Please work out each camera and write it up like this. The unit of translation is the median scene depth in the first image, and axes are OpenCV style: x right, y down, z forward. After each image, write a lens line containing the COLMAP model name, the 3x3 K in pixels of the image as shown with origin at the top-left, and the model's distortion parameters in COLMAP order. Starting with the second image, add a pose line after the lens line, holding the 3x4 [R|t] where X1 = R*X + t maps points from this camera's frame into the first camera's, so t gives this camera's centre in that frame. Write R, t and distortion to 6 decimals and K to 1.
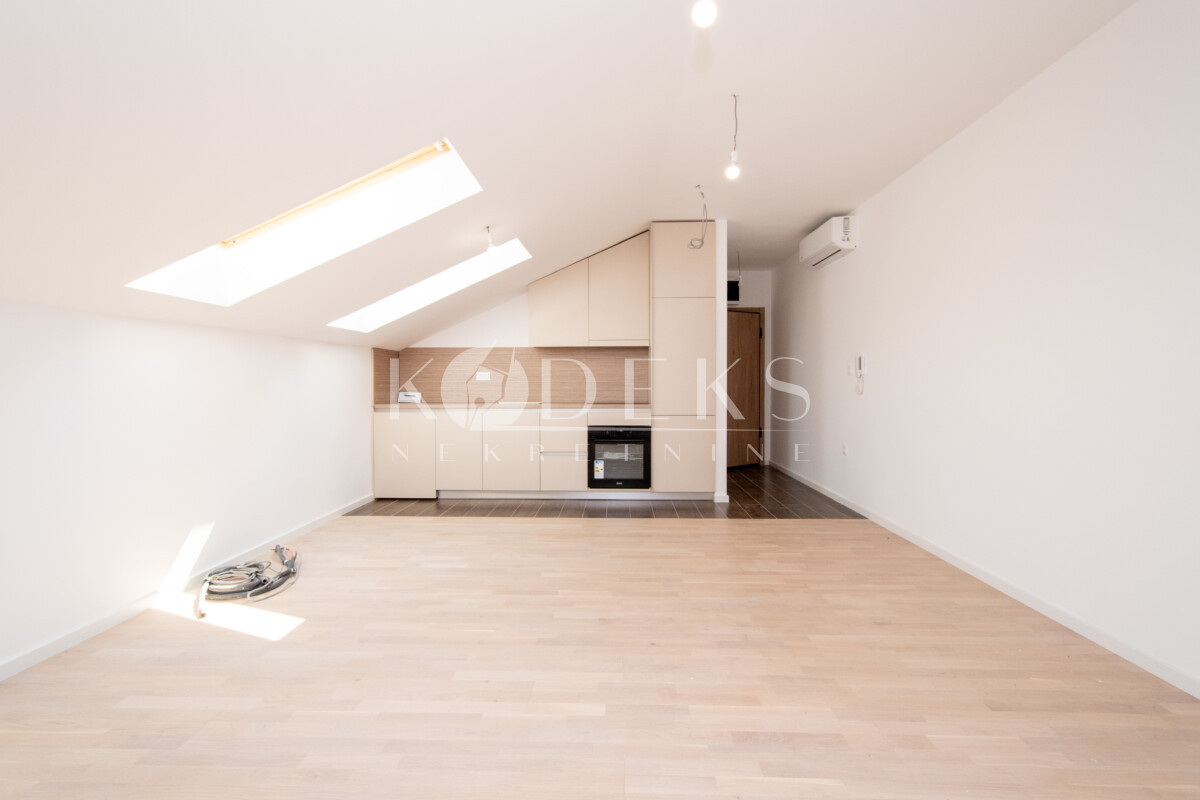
lens RADIAL K [[542.5, 0, 597.1], [0, 542.5, 393.8], [0, 0, 1]] dist [0.023592, 0.000513]
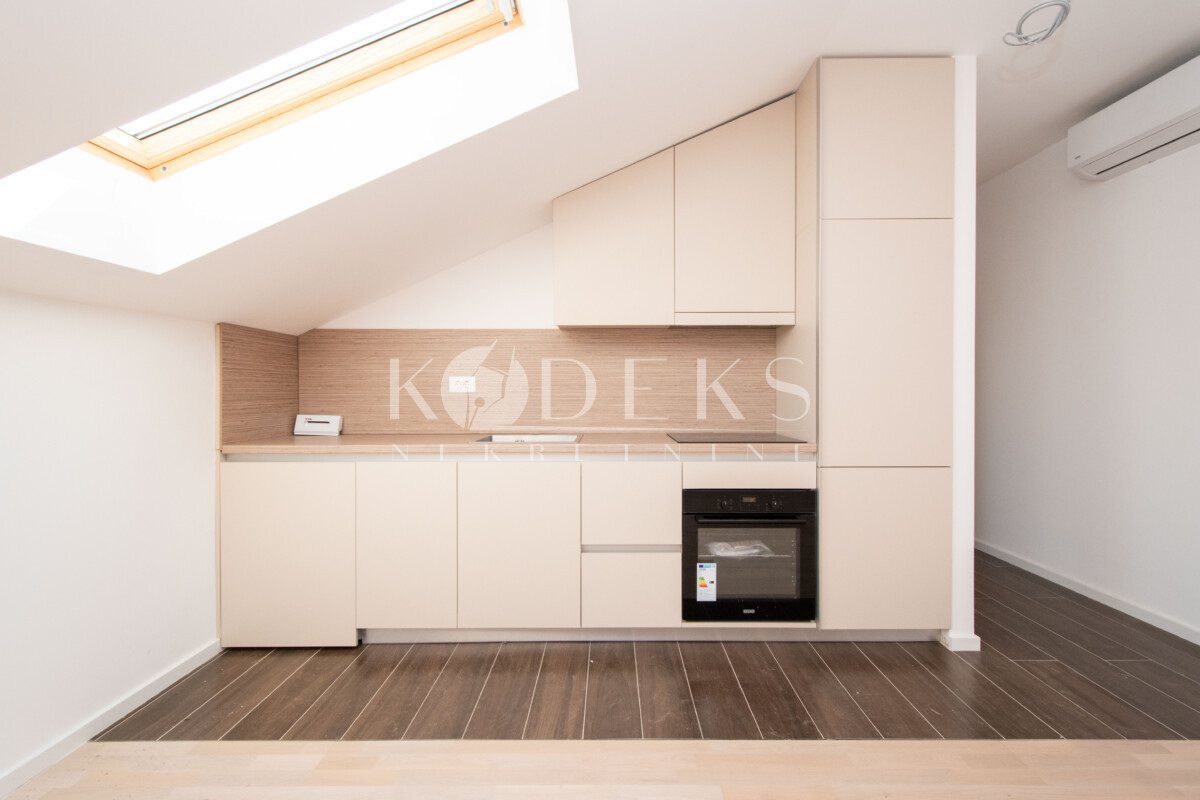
lens RADIAL K [[542.5, 0, 623.6], [0, 542.5, 400.3], [0, 0, 1]] dist [0.023592, 0.000513]
pose [[0.998890, -0.000883, 0.047102, -0.090395], [0.000314, 0.999927, 0.012090, -0.025268], [-0.047110, -0.012062, 0.998817, 0.523907]]
